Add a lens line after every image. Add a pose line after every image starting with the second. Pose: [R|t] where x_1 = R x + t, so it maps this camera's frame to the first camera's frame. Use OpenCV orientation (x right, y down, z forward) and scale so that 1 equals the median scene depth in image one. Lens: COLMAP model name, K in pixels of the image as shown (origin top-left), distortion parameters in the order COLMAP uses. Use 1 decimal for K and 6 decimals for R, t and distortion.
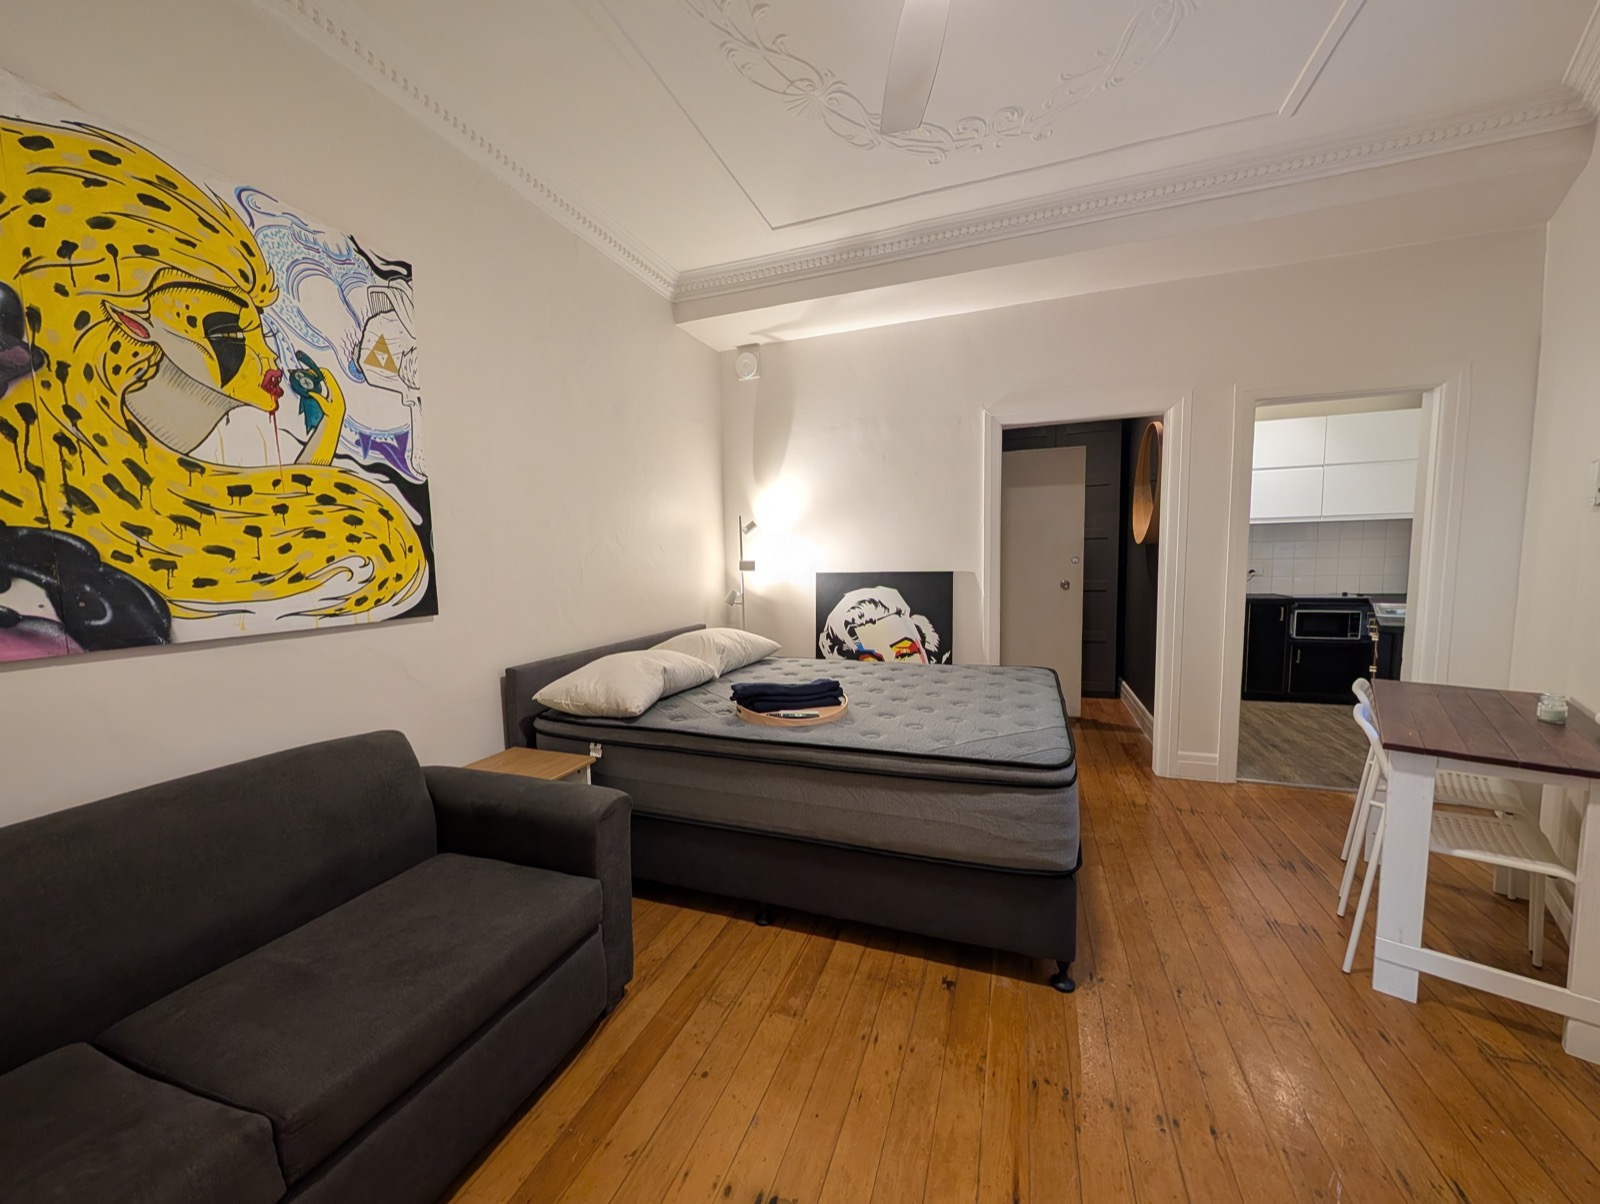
lens RADIAL K [[605.9, 0, 798.6], [0, 605.9, 608.1], [0, 0, 1]] dist [0.004015, 0.000587]
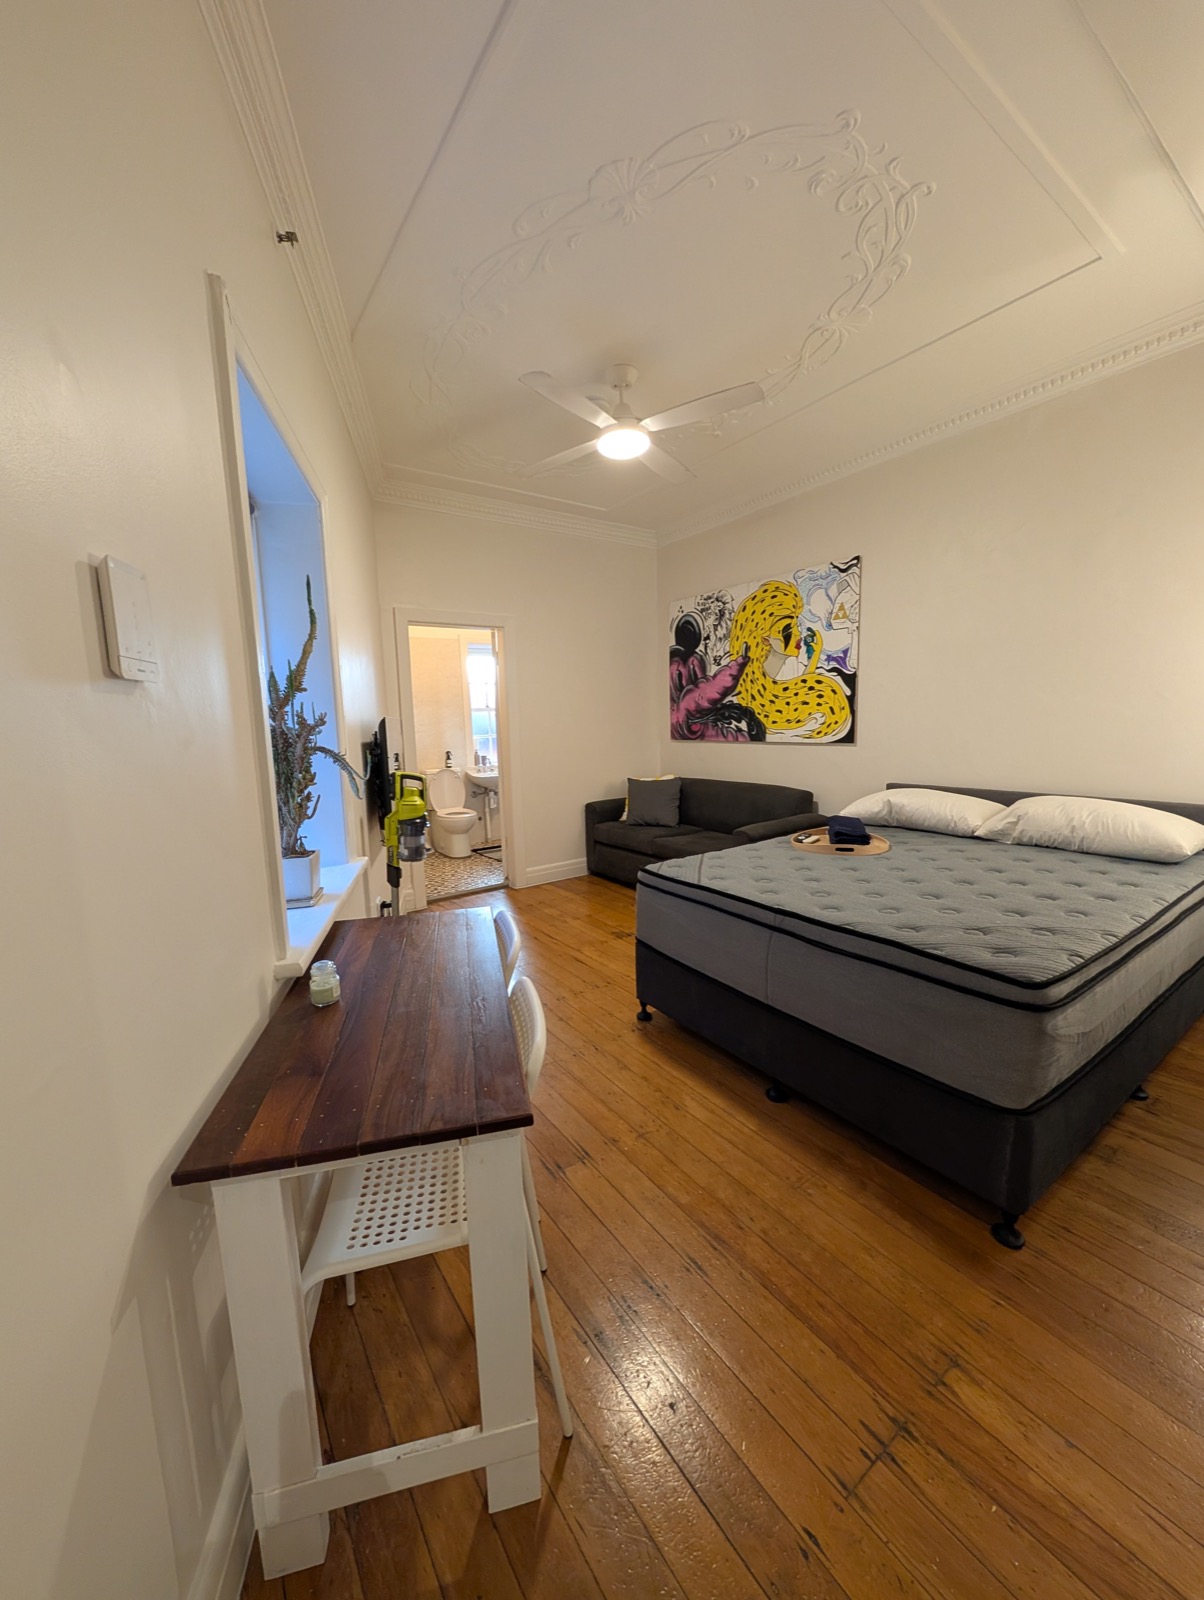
lens RADIAL K [[605.9, 0, 597.5], [0, 605.9, 798.2], [0, 0, 1]] dist [0.004015, 0.000587]
pose [[-0.569035, 0.148445, -0.808803, 1.672143], [-0.027579, 0.979573, 0.199191, -0.209551], [0.821850, 0.135652, -0.553318, 1.702511]]
